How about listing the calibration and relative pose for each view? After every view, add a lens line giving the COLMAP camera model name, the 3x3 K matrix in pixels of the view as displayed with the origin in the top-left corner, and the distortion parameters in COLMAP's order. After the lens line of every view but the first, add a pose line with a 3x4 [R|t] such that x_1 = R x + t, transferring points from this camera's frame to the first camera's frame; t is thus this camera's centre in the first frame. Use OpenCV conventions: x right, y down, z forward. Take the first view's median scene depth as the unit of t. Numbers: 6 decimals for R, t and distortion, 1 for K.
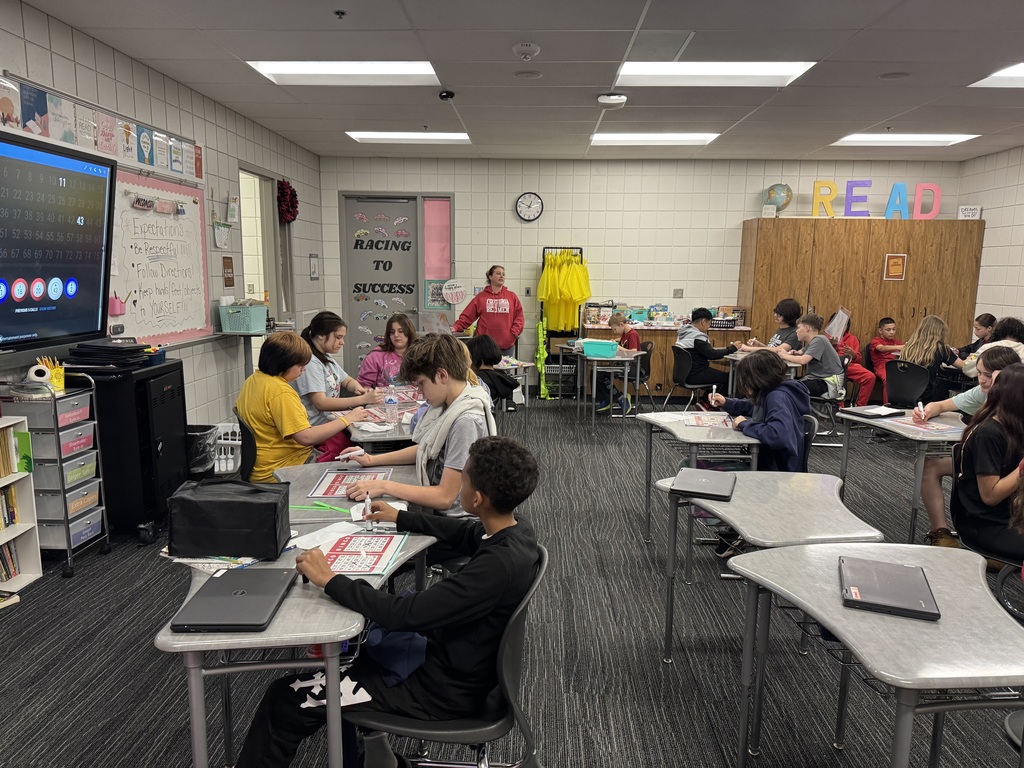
lens RADIAL K [[725.9, 0, 512.0], [0, 725.9, 384.0], [0, 0, 1]] dist [0.003372, -0.032502]
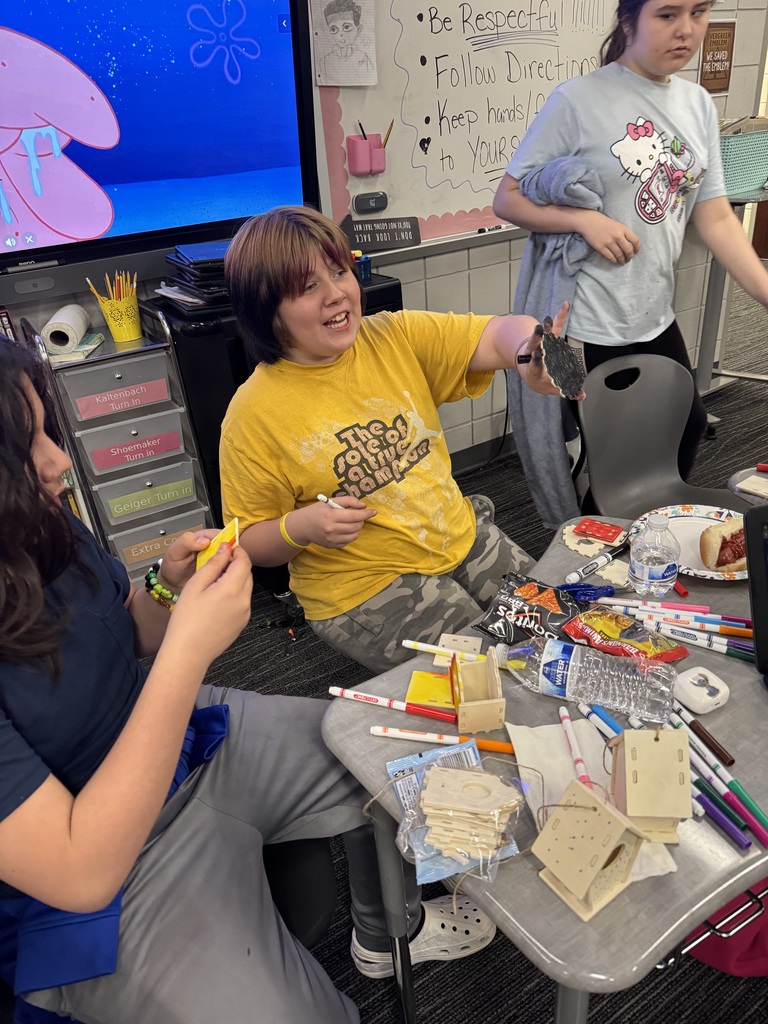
lens RADIAL K [[725.9, 0, 384.0], [0, 725.9, 512.0], [0, 0, 1]] dist [0.003372, -0.032502]
pose [[0.536180, 0.355571, -0.765559, -0.050360], [-0.044183, 0.917528, 0.395210, -0.074825], [0.842946, -0.178079, 0.507670, 0.668843]]
